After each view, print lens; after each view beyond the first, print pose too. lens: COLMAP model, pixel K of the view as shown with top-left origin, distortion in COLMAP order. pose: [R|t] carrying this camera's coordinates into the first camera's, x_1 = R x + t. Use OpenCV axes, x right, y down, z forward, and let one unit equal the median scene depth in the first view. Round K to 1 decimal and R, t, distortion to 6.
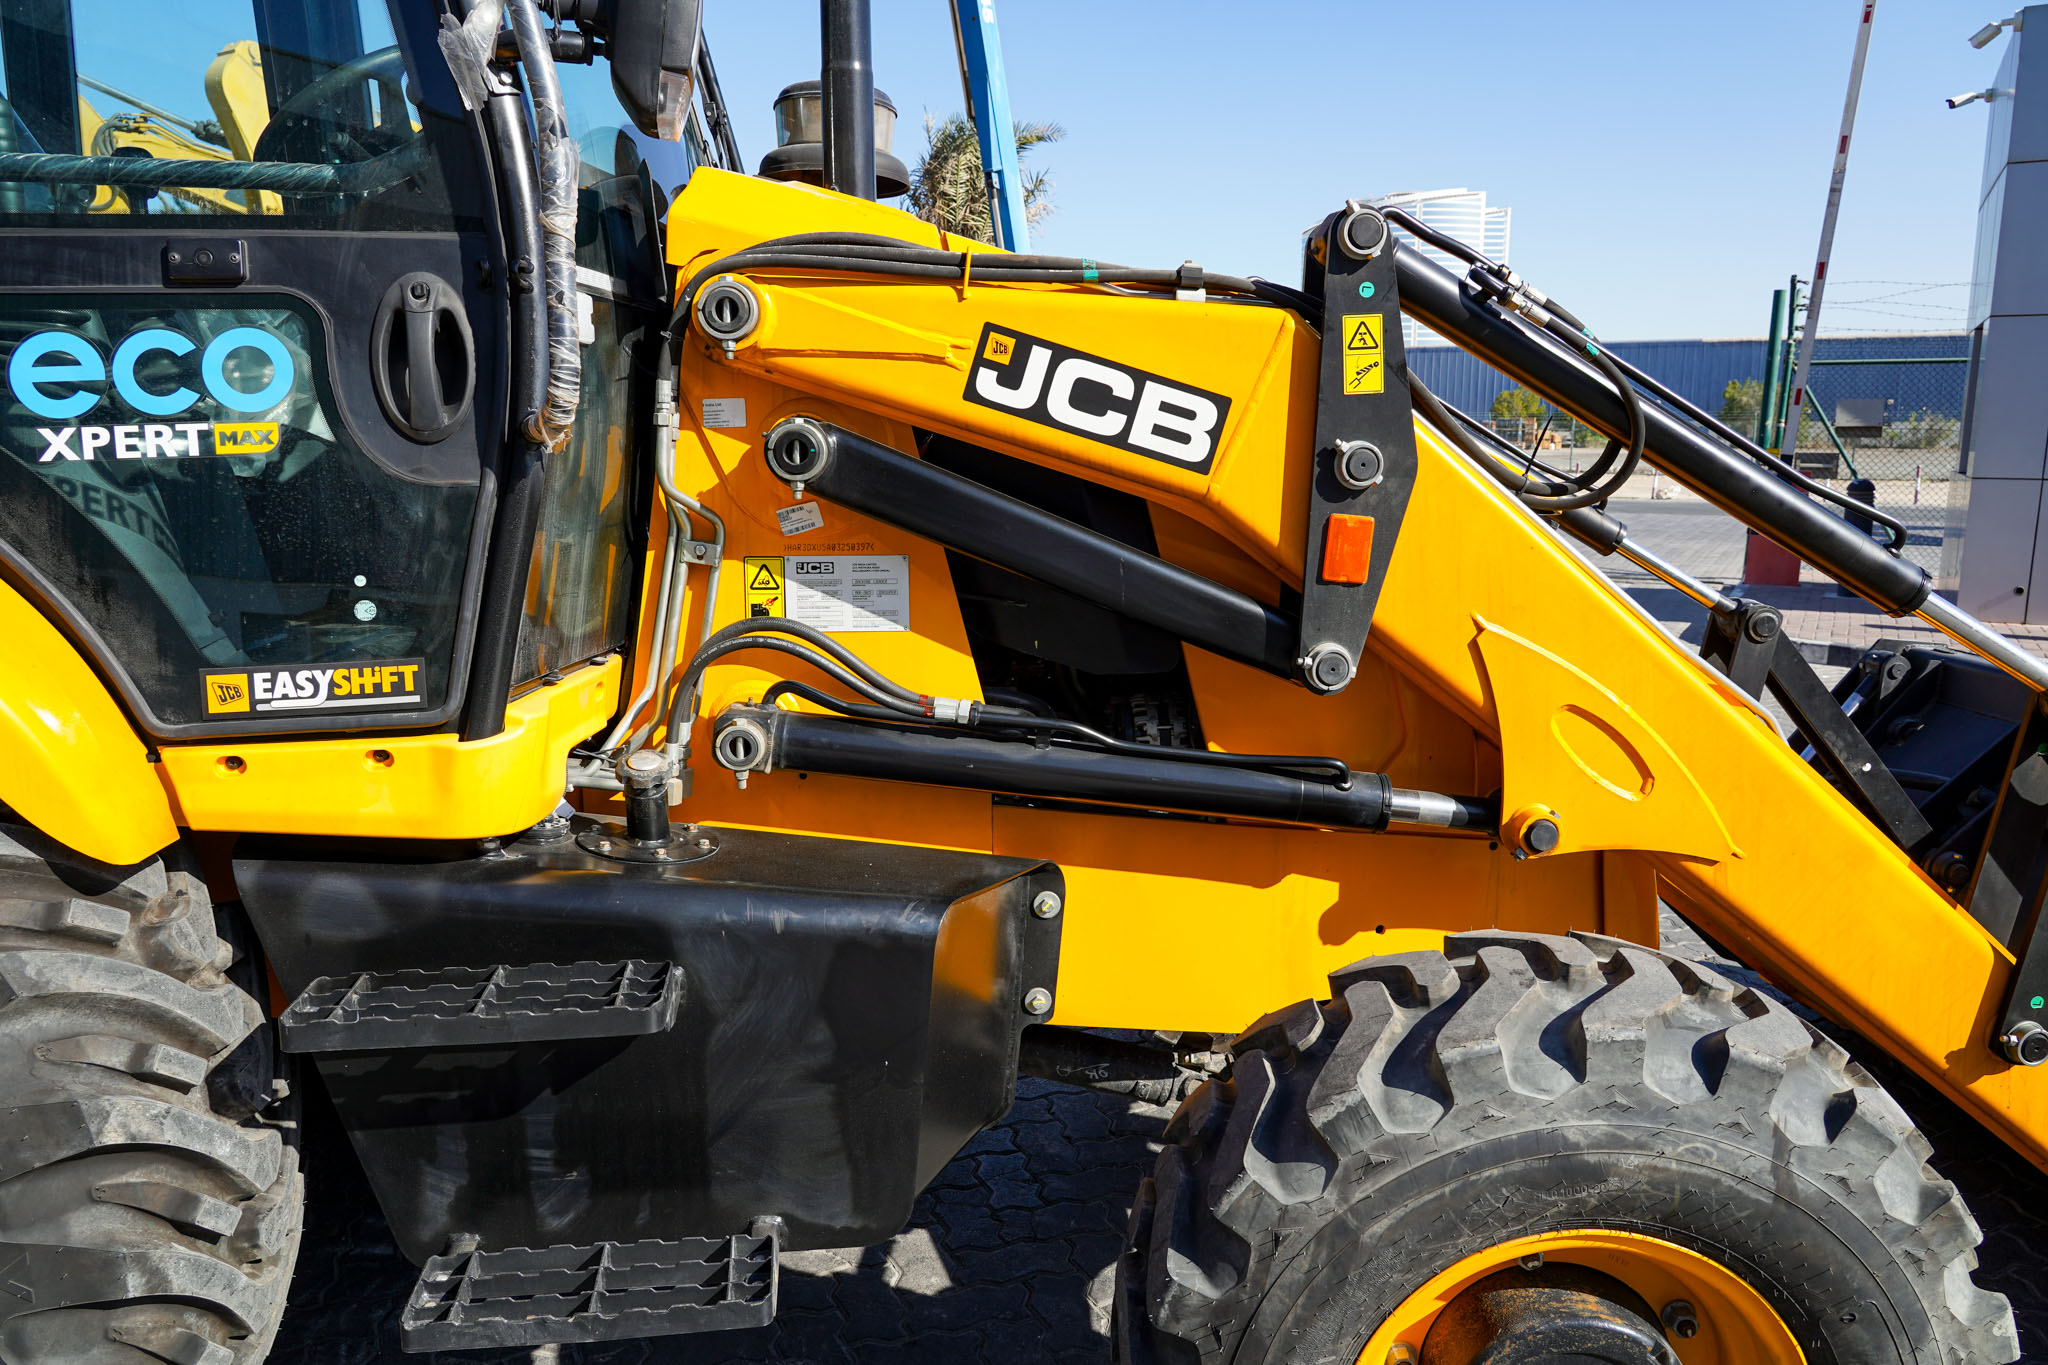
lens RADIAL K [[1399.0, 0, 1014.6], [0, 1399.0, 668.4], [0, 0, 1]] dist [-0.032400, 0.018630]
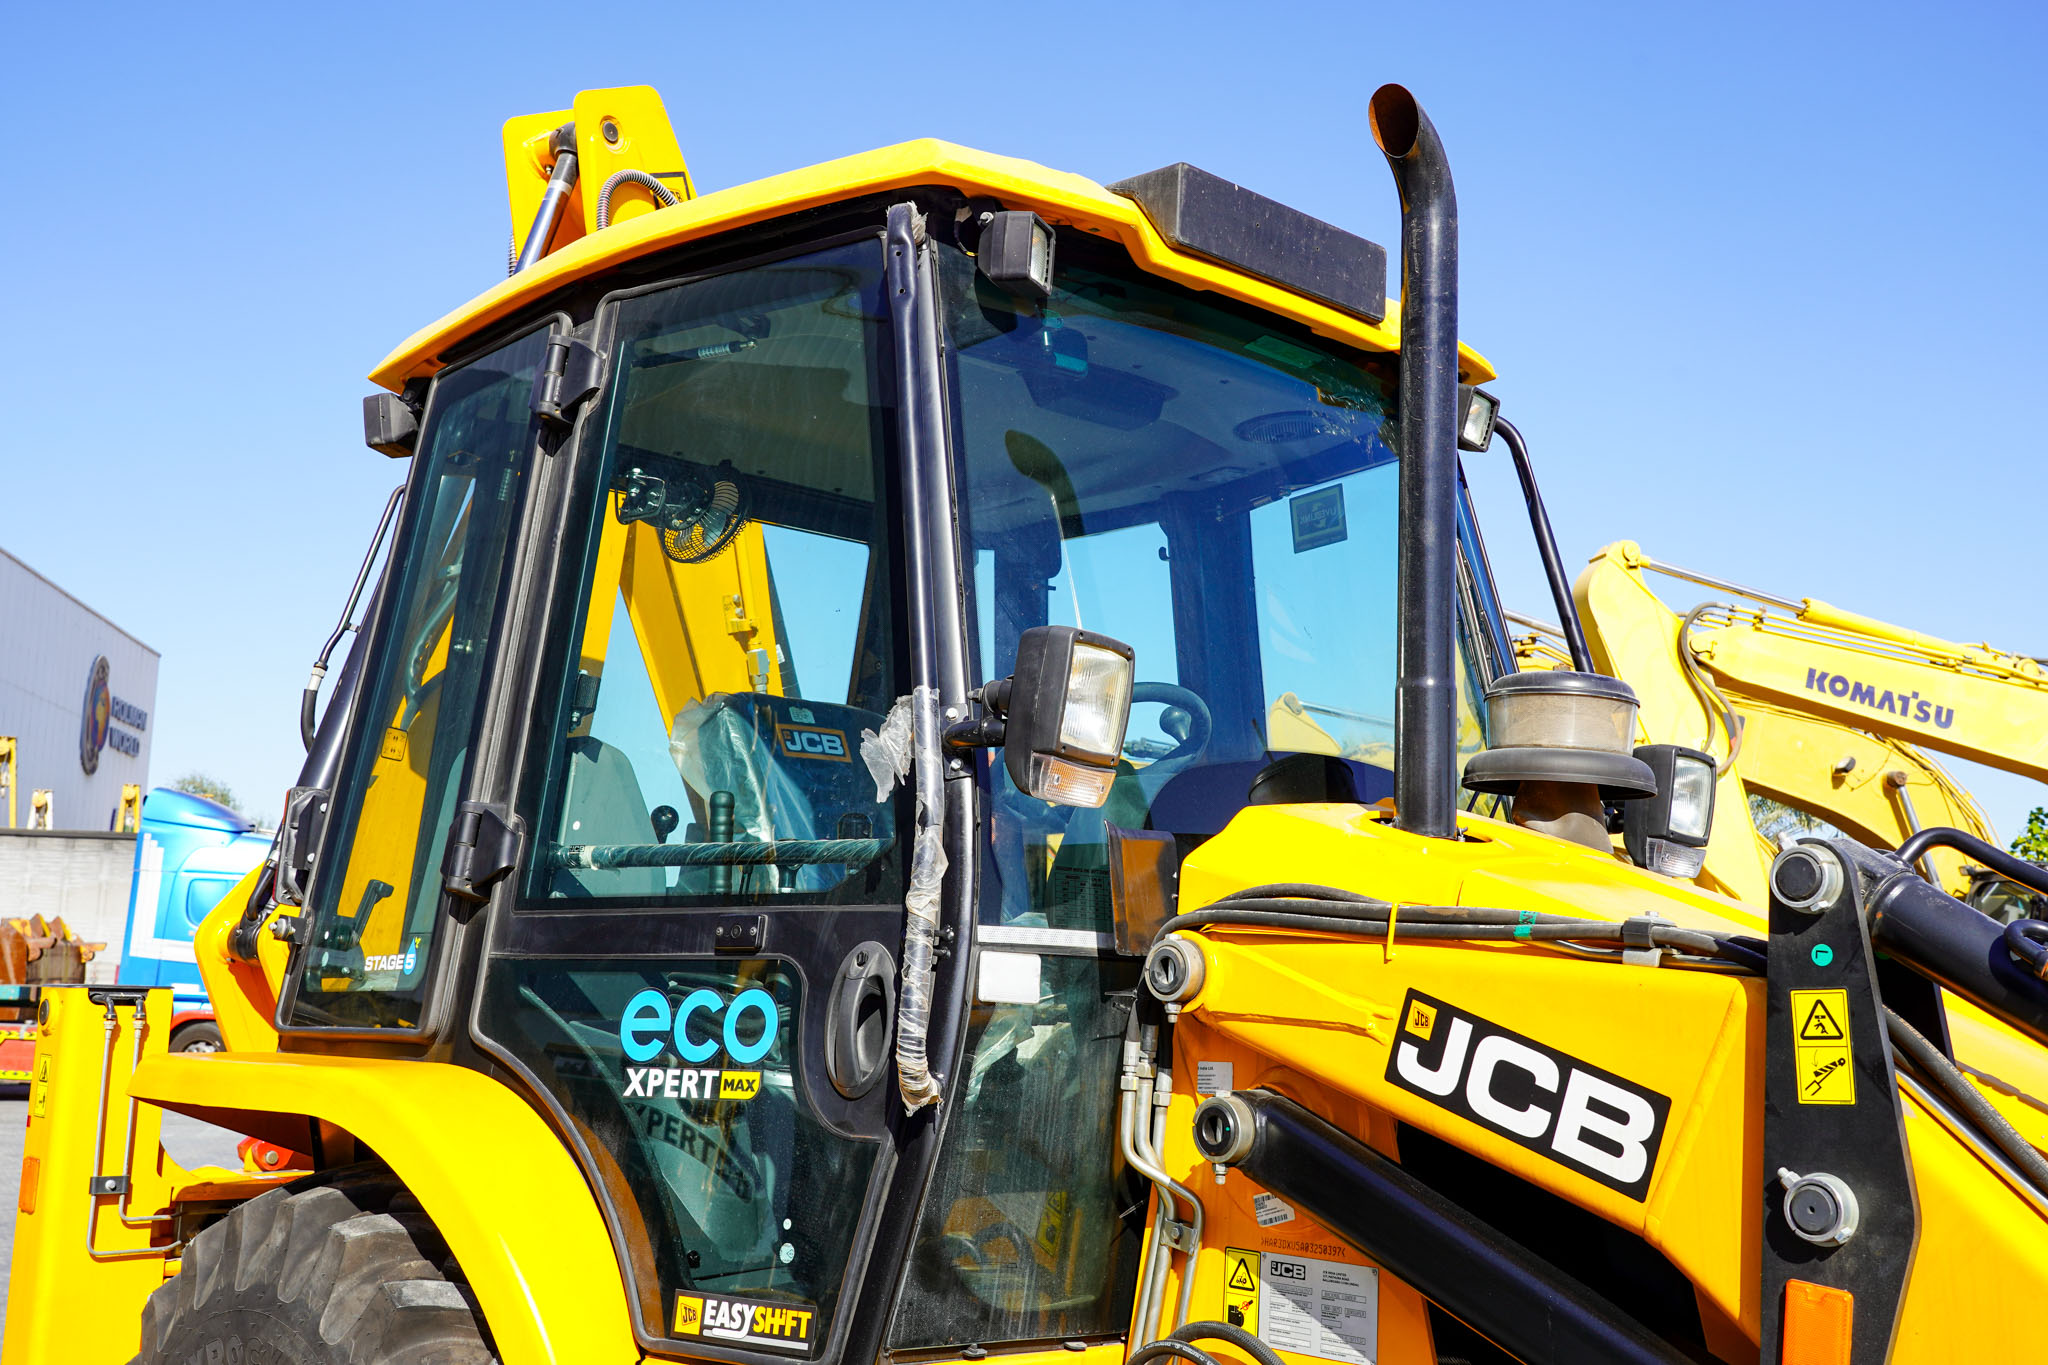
lens RADIAL K [[2077.5, 0, 1026.6], [0, 2077.5, 666.9], [0, 0, 1]] dist [0.023514, 0.000000]
pose [[0.662657, -0.094322, -0.742959, 0.763883], [-0.157476, 0.952310, -0.261355, -0.070096], [0.732179, 0.290187, 0.616202, 0.013855]]
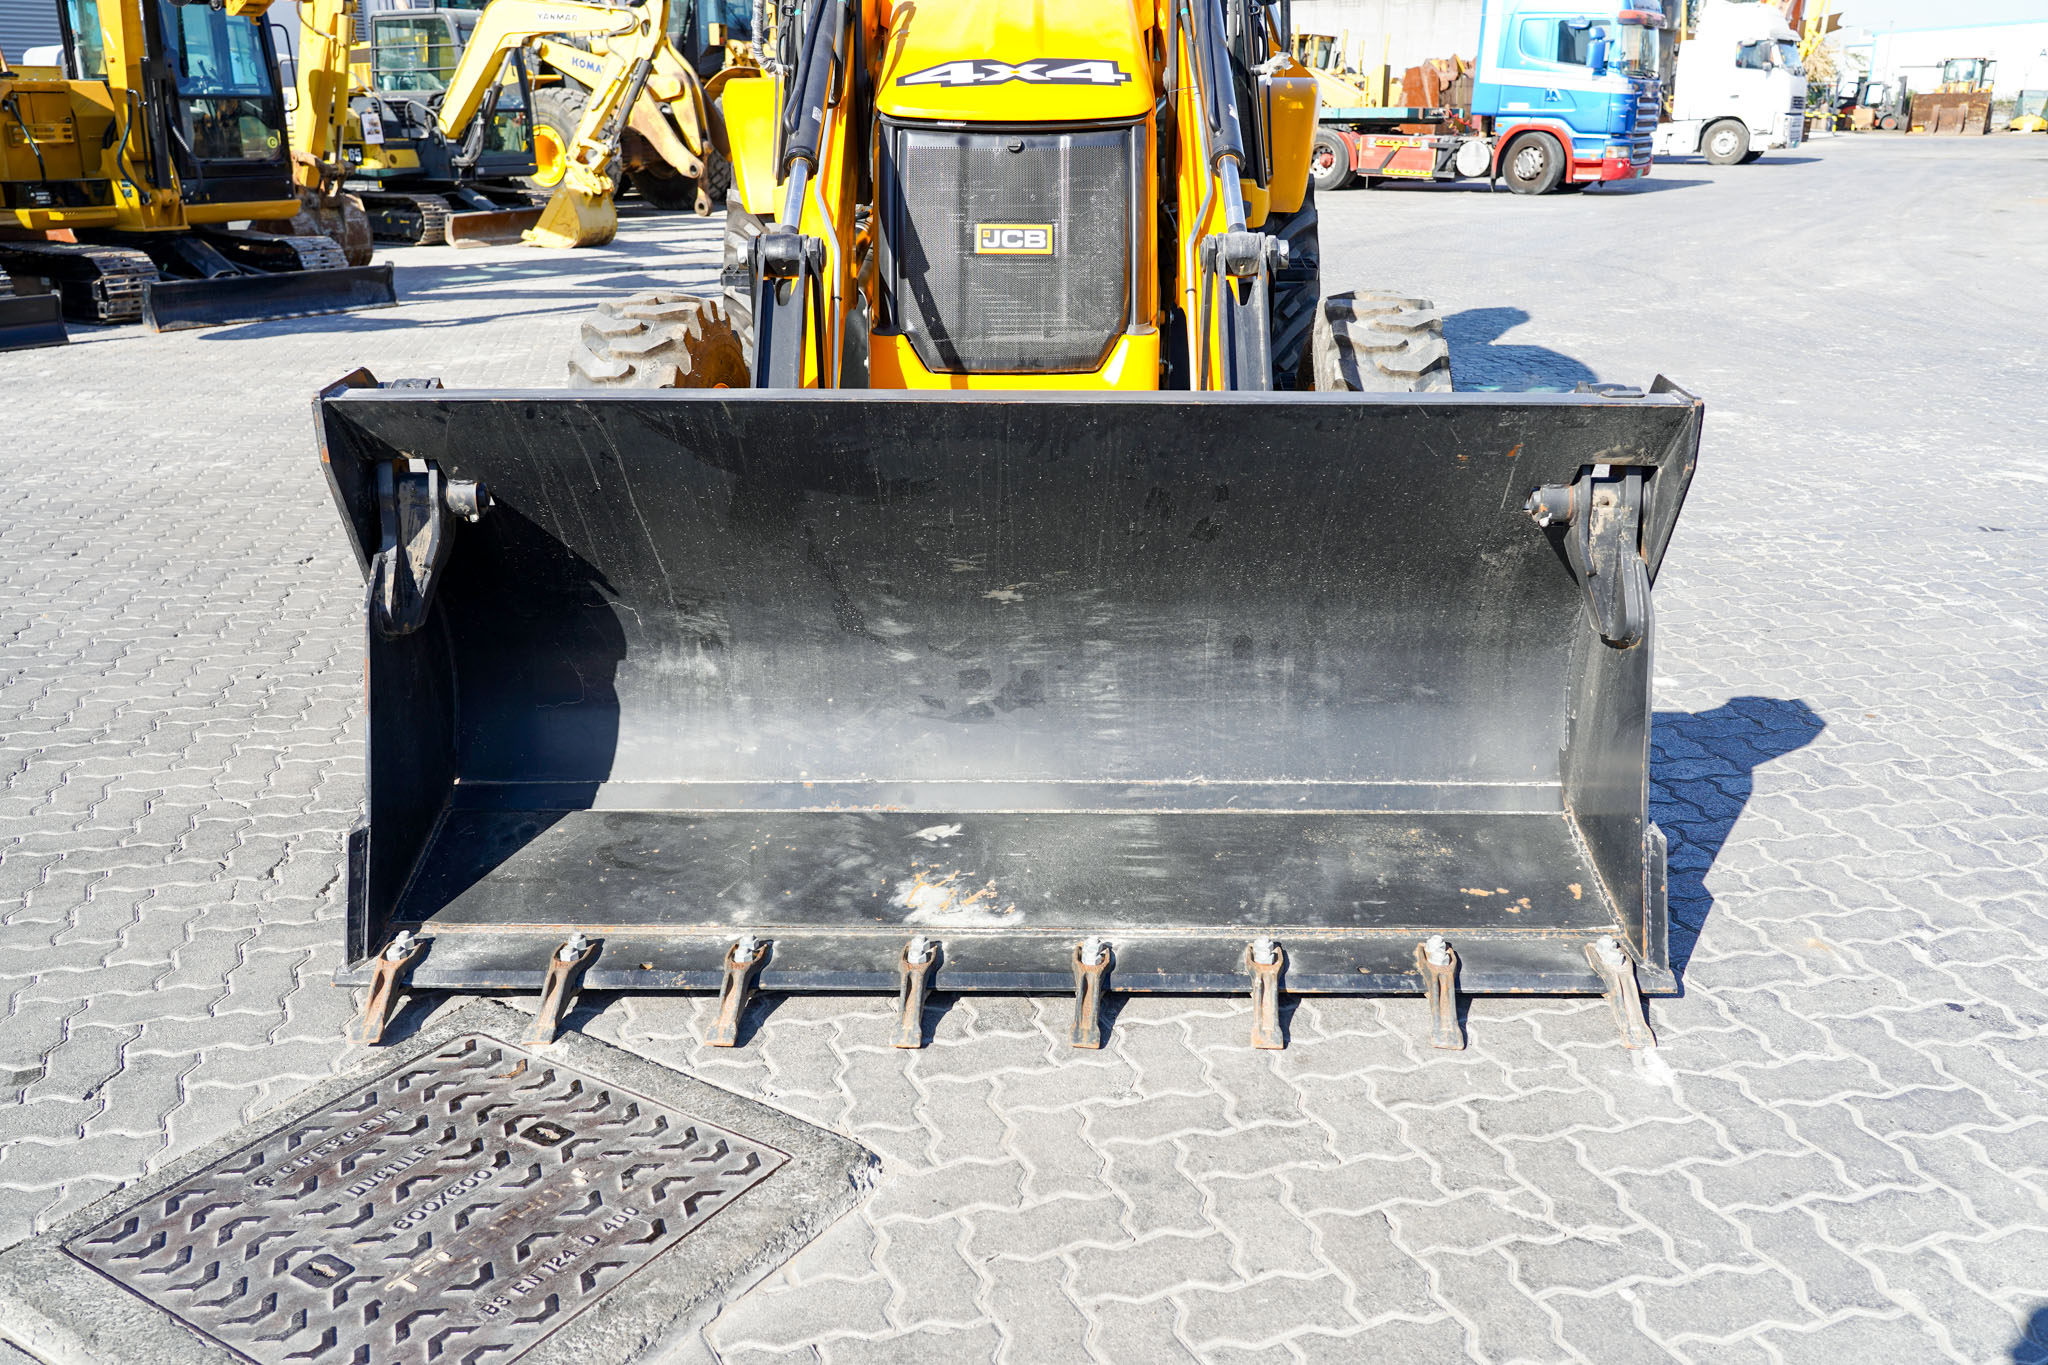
lens RADIAL K [[1727.8, 0, 1062.4], [0, 1727.8, 647.3], [0, 0, 1]] dist [0.012076, -0.015741]
pose [[-0.007494, 0.300638, -0.953709, 2.784034], [-0.164790, 0.940325, 0.297714, -0.180655], [0.986300, 0.159393, 0.042495, 1.361912]]
